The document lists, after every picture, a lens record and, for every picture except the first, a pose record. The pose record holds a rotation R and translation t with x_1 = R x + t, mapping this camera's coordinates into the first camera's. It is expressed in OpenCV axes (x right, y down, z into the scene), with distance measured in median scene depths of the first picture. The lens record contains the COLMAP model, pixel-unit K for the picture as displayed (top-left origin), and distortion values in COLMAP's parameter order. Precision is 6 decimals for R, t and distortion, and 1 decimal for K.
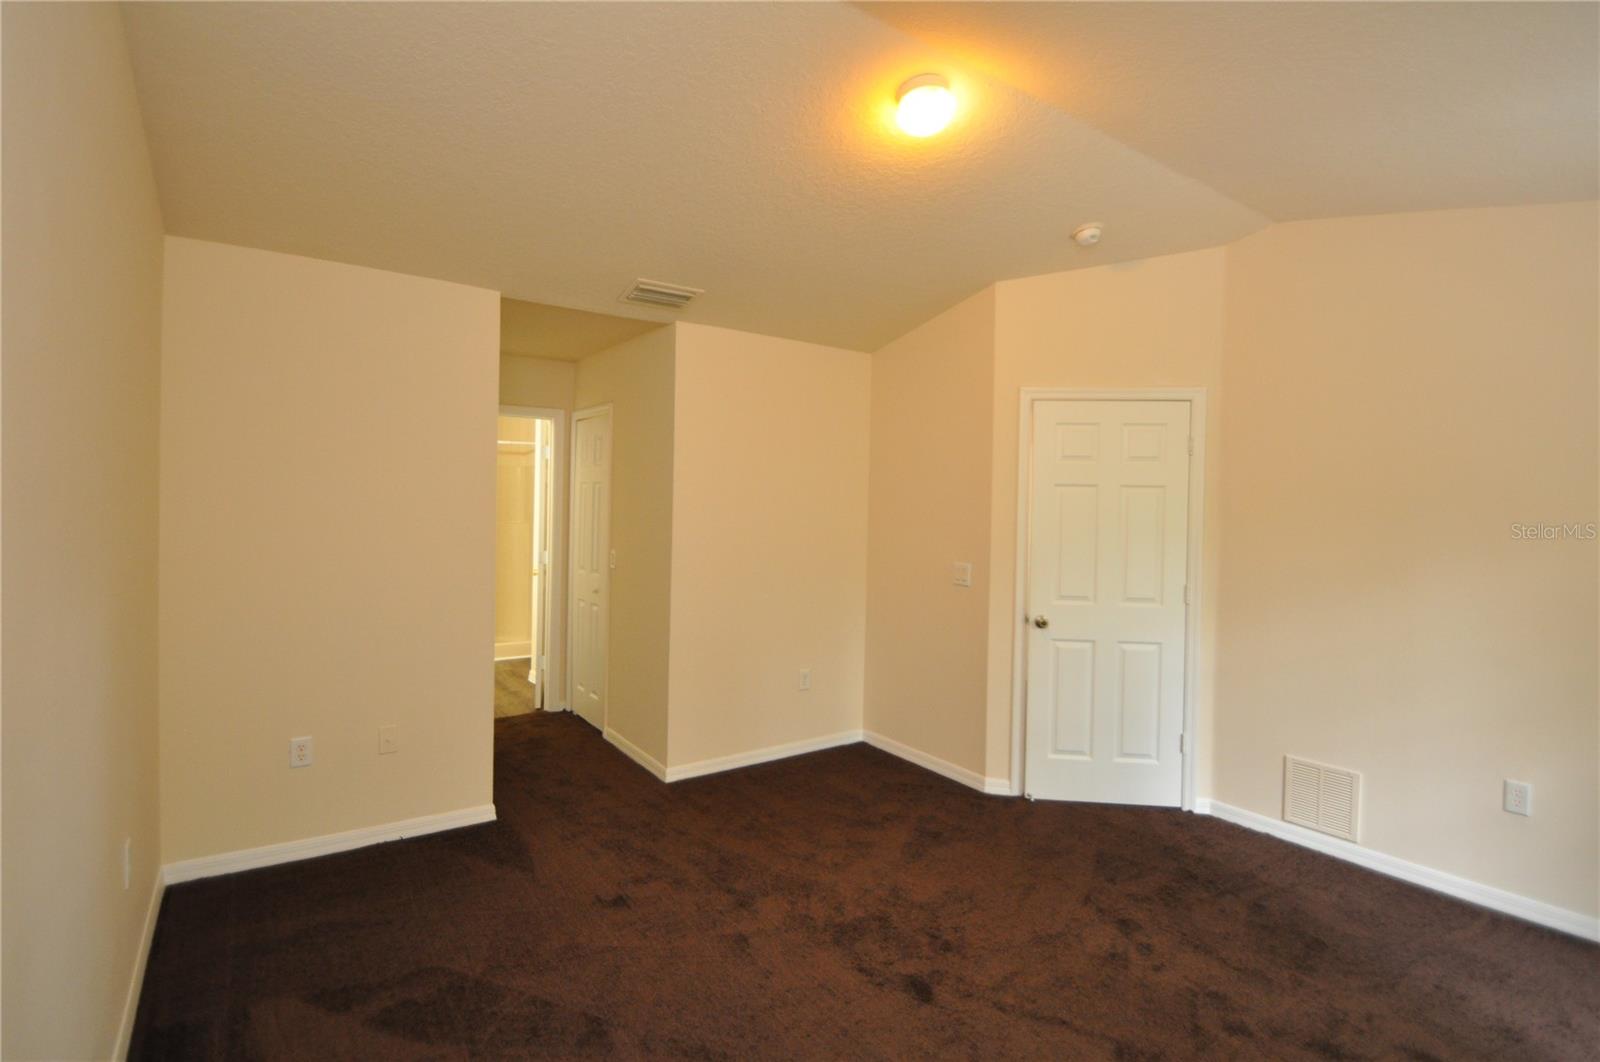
lens RADIAL K [[758.8, 0, 798.7], [0, 758.8, 513.7], [0, 0, 1]] dist [0.006877, -0.019118]
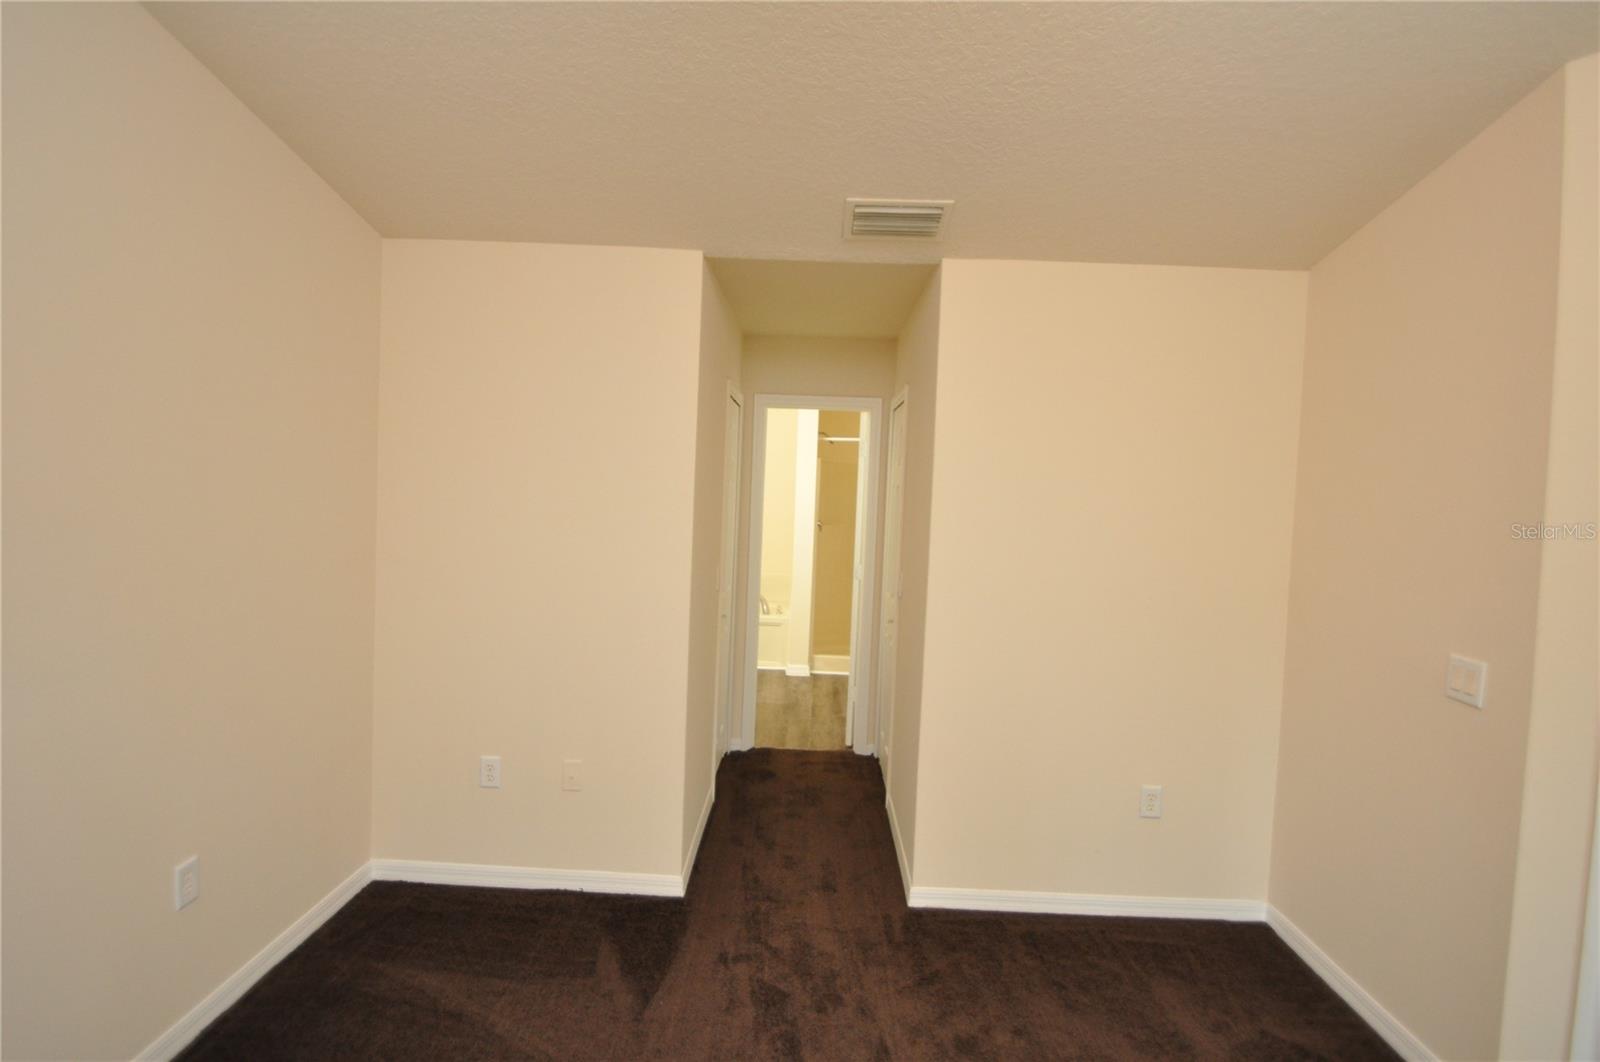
lens RADIAL K [[758.8, 0, 798.7], [0, 758.8, 513.7], [0, 0, 1]] dist [0.006877, -0.019118]
pose [[0.806309, 0.029481, -0.590759, 0.174430], [-0.029724, 0.999515, 0.009310, -0.022988], [0.590747, 0.010053, 0.806794, 0.405570]]
